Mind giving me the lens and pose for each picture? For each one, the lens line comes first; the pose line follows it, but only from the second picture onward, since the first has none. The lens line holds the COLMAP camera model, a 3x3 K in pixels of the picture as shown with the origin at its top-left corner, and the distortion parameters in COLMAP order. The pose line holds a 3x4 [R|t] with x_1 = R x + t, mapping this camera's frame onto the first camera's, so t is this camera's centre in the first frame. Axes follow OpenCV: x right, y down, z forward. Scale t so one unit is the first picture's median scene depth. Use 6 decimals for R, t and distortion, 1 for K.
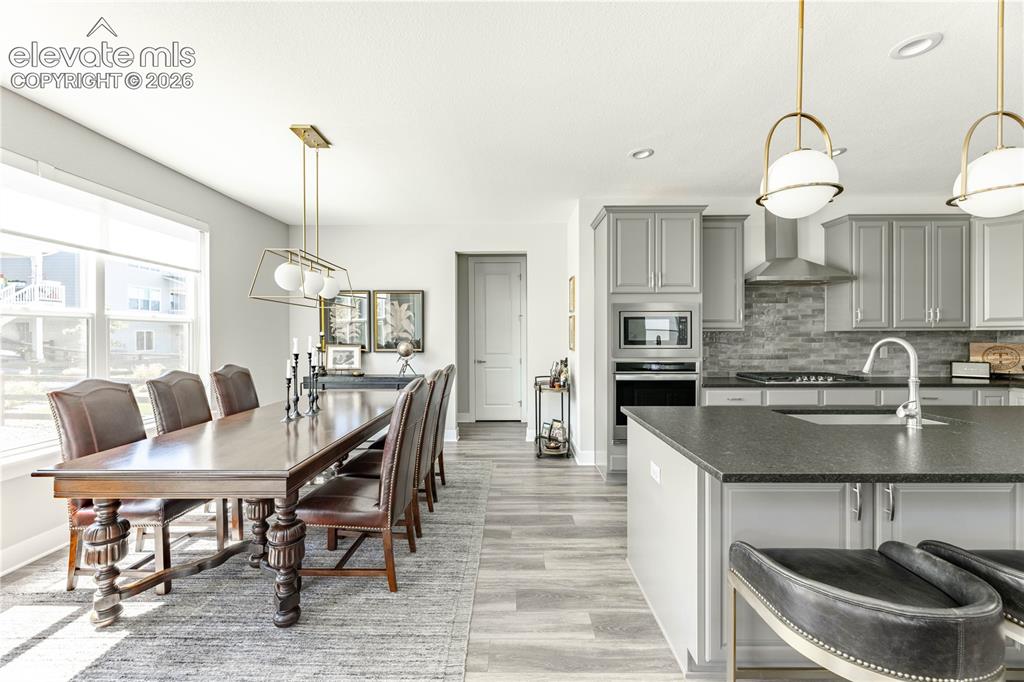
lens RADIAL K [[411.9, 0, 510.5], [0, 411.9, 337.2], [0, 0, 1]] dist [-0.001179, -0.001017]
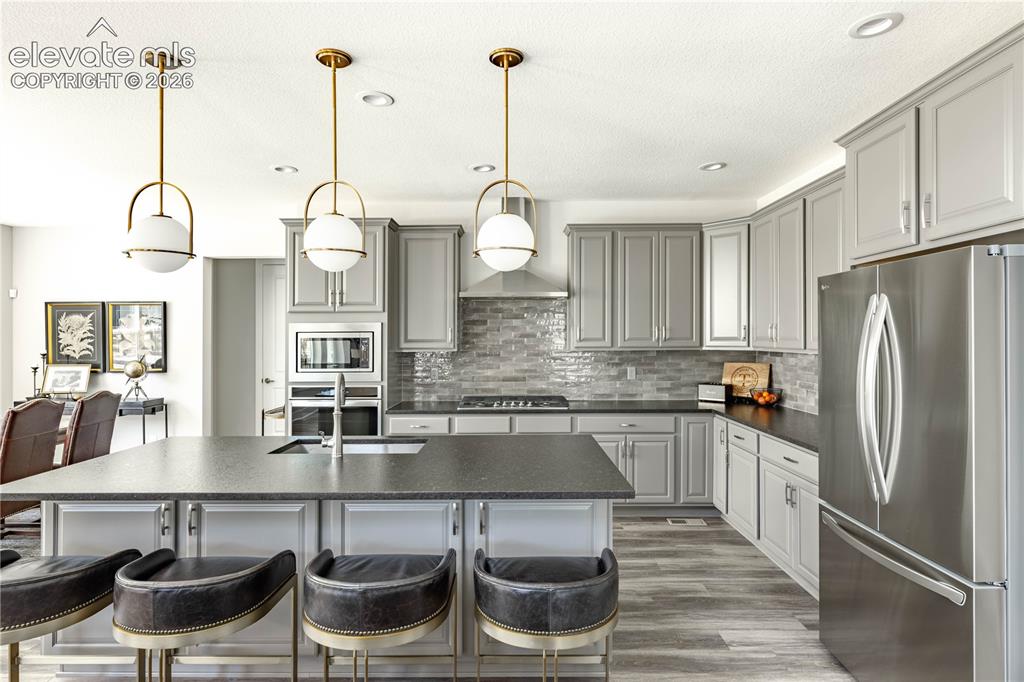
lens RADIAL K [[550.9, 0, 511.7], [0, 550.9, 334.7], [0, 0, 1]] dist [-0.003149, -0.001340]
pose [[0.999965, -0.002791, 0.007839, 0.715350], [0.002850, 0.999967, -0.007603, -0.044923], [-0.007818, 0.007625, 0.999940, -0.237487]]
